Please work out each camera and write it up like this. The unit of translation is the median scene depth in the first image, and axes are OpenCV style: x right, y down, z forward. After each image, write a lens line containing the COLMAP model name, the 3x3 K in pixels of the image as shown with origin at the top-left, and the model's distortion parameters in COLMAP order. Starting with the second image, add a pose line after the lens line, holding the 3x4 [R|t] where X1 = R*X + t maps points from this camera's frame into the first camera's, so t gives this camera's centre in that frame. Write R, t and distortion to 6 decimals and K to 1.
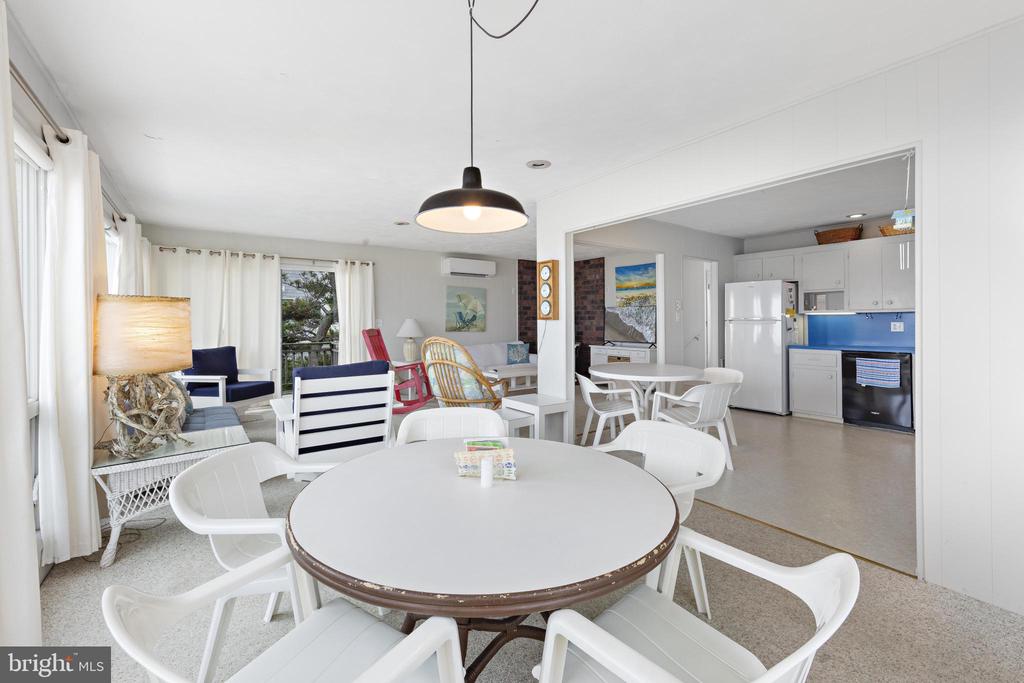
lens RADIAL K [[428.5, 0, 509.5], [0, 428.5, 318.7], [0, 0, 1]] dist [0.002318, 0.000369]
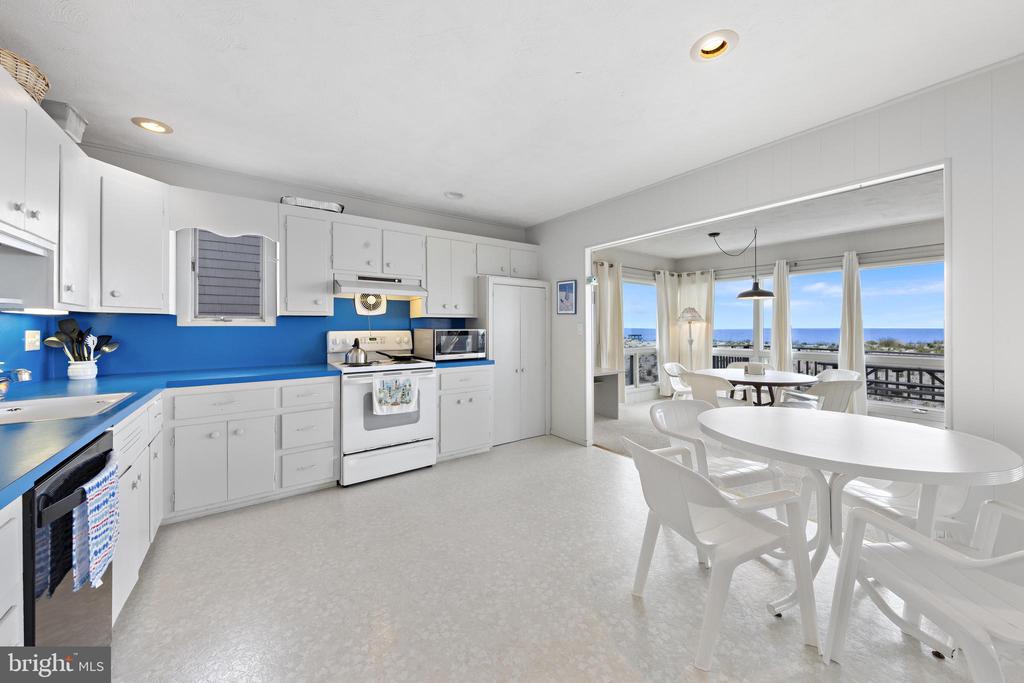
lens RADIAL K [[368.5, 0, 512.9], [0, 368.5, 327.8], [0, 0, 1]] dist [0.002220, 0.000067]
pose [[-0.999986, 0.005064, -0.001269, 0.364408], [0.005071, 0.999974, -0.005040, 0.002706], [0.001243, -0.005046, -0.999986, 0.774490]]
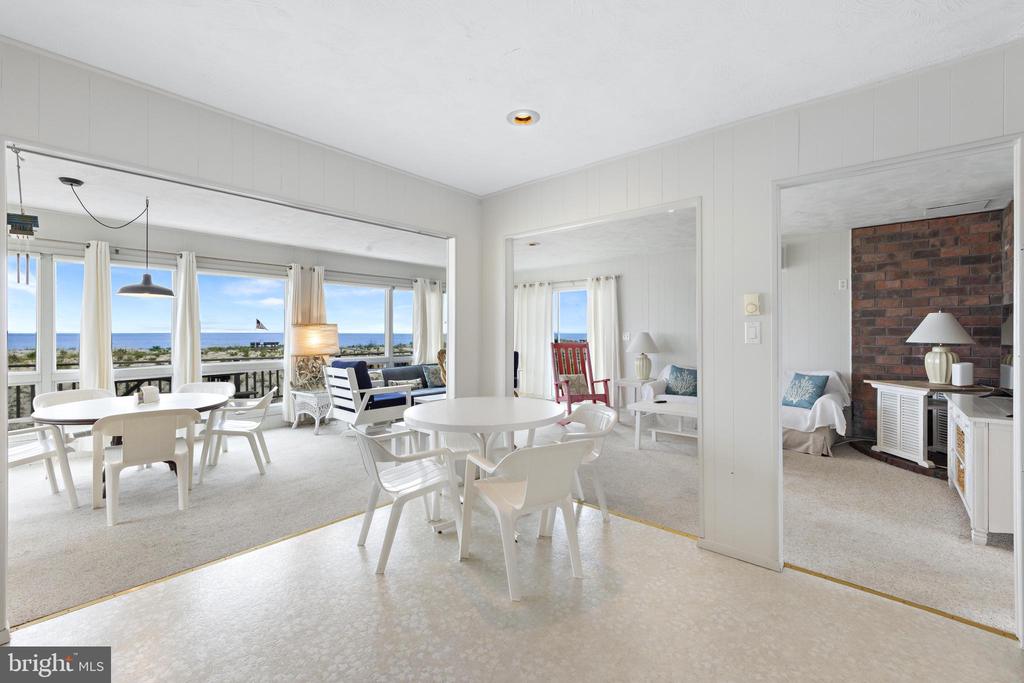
lens RADIAL K [[437.8, 0, 511.8], [0, 437.8, 335.0], [0, 0, 1]] dist [0.001174, 0.000174]
pose [[0.225914, 0.009693, -0.974099, 0.554908], [0.002766, 0.999940, 0.010592, -0.004637], [0.974143, -0.005087, 0.225873, 0.484702]]
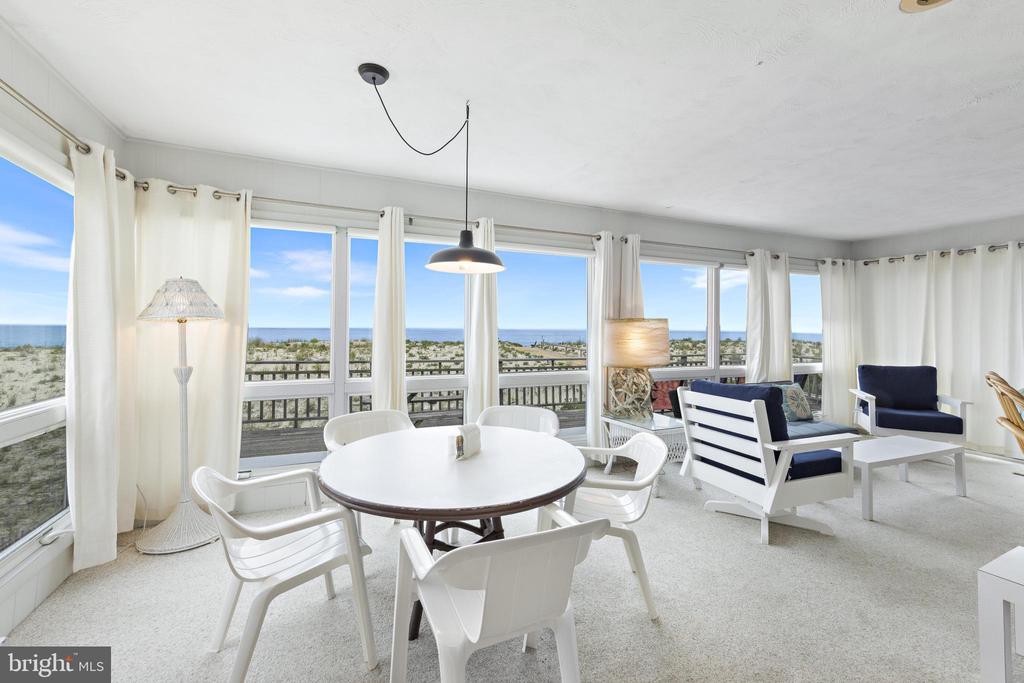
lens RADIAL K [[434.5, 0, 509.1], [0, 434.5, 326.4], [0, 0, 1]] dist [0.000299, 0.000077]
pose [[-0.217432, -0.003455, -0.976069, 0.254378], [-0.003414, 0.999990, -0.002780, -0.006029], [0.976069, 0.002728, -0.217442, 0.286546]]
